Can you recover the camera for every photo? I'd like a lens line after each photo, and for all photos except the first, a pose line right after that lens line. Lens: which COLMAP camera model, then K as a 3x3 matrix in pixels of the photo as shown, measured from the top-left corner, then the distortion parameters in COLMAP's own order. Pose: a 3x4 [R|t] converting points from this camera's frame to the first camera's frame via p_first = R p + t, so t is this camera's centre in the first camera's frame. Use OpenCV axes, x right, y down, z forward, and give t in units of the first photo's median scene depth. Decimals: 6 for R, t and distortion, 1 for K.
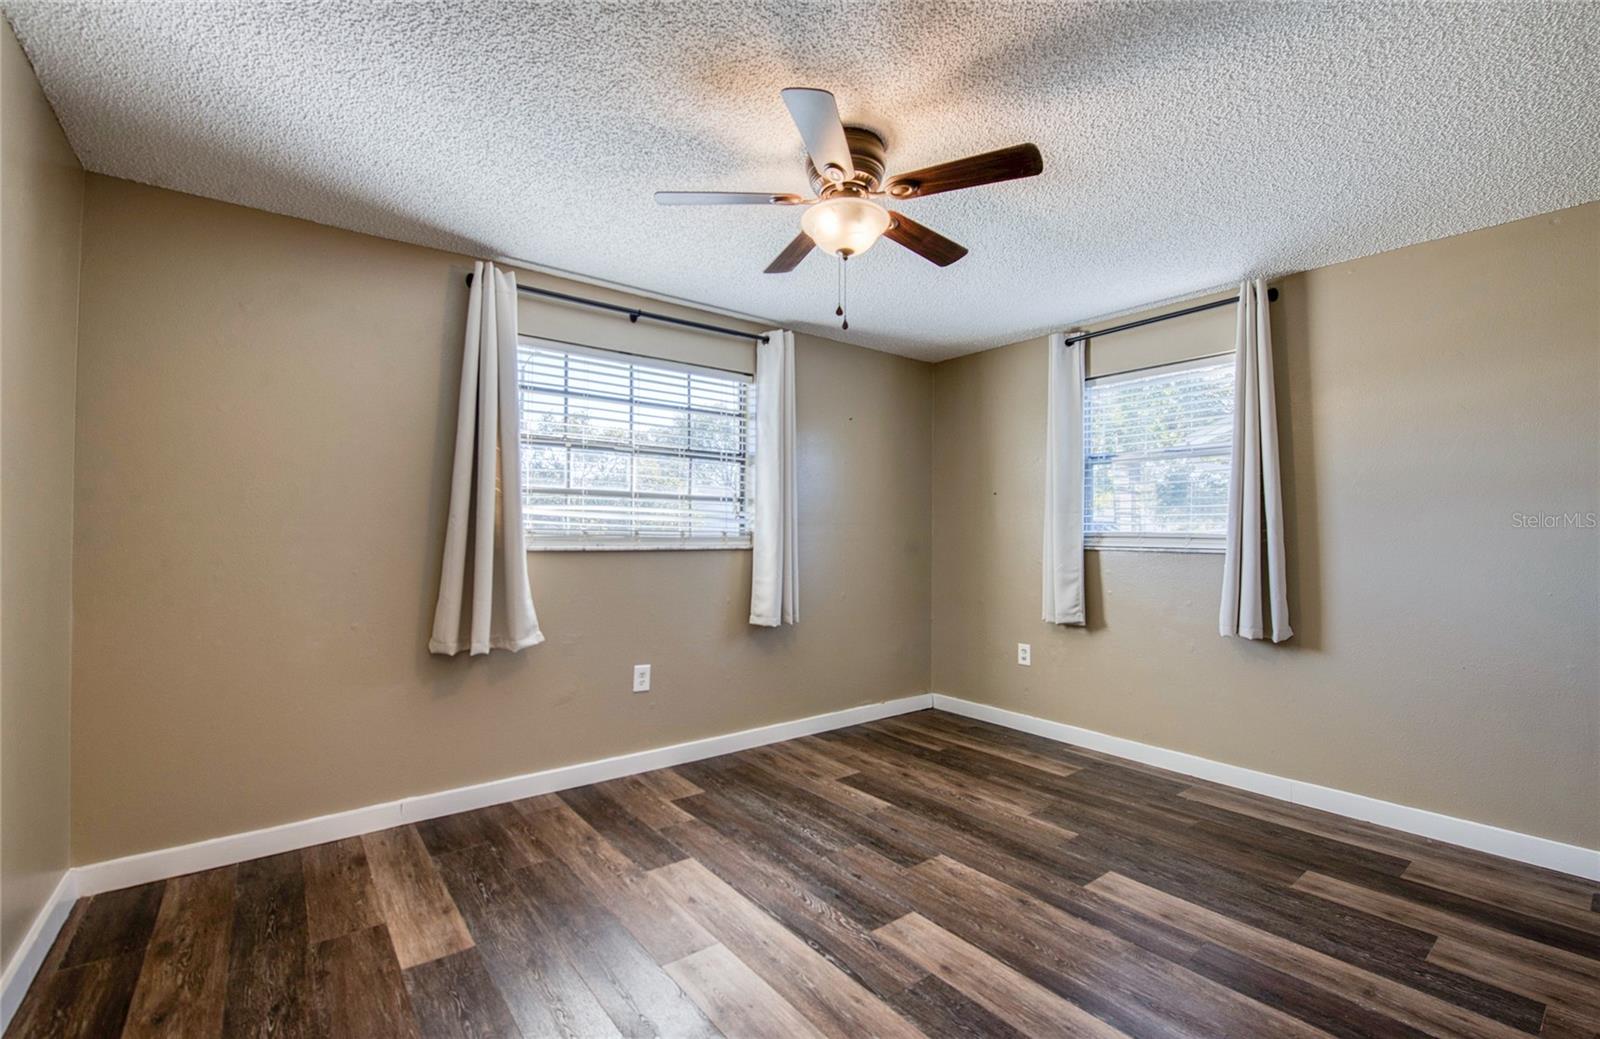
lens RADIAL K [[663.4, 0, 800.0], [0, 663.4, 519.5], [0, 0, 1]] dist [-0.018864, -0.000360]
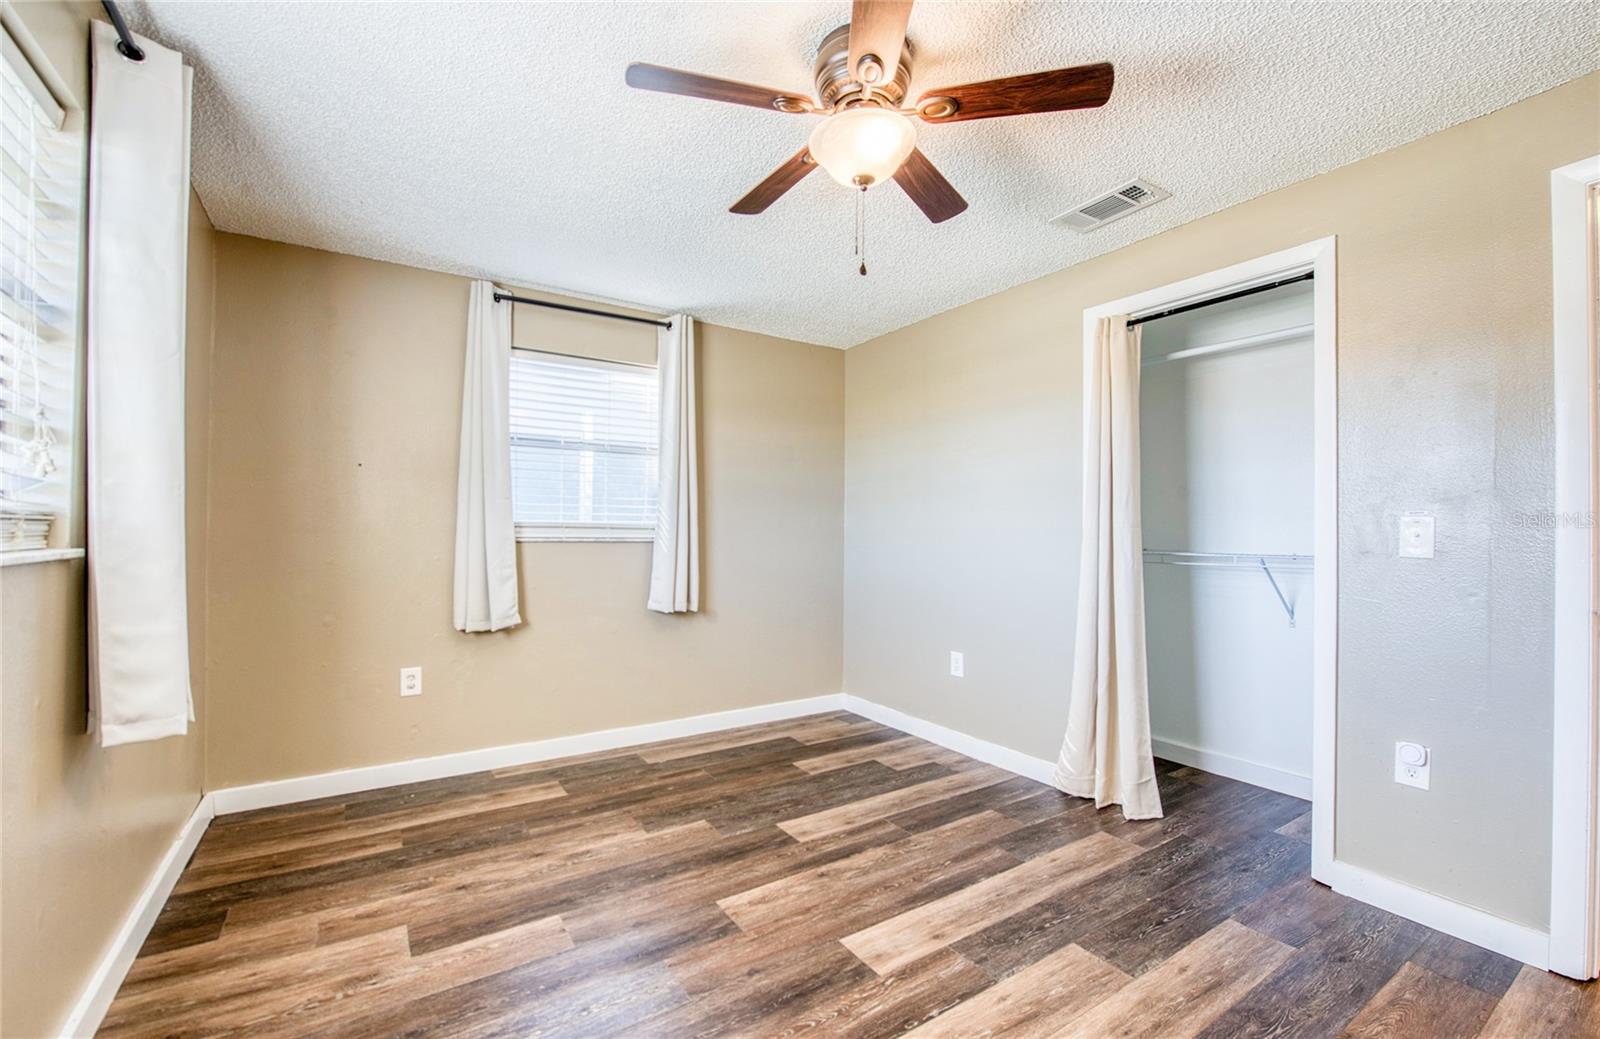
lens RADIAL K [[663.4, 0, 800.0], [0, 663.4, 519.5], [0, 0, 1]] dist [-0.018864, -0.000360]
pose [[0.101821, 0.007457, 0.994775, -0.521271], [-0.026458, 0.999638, -0.004785, 0.014355], [-0.994451, -0.025832, 0.101982, 0.686234]]
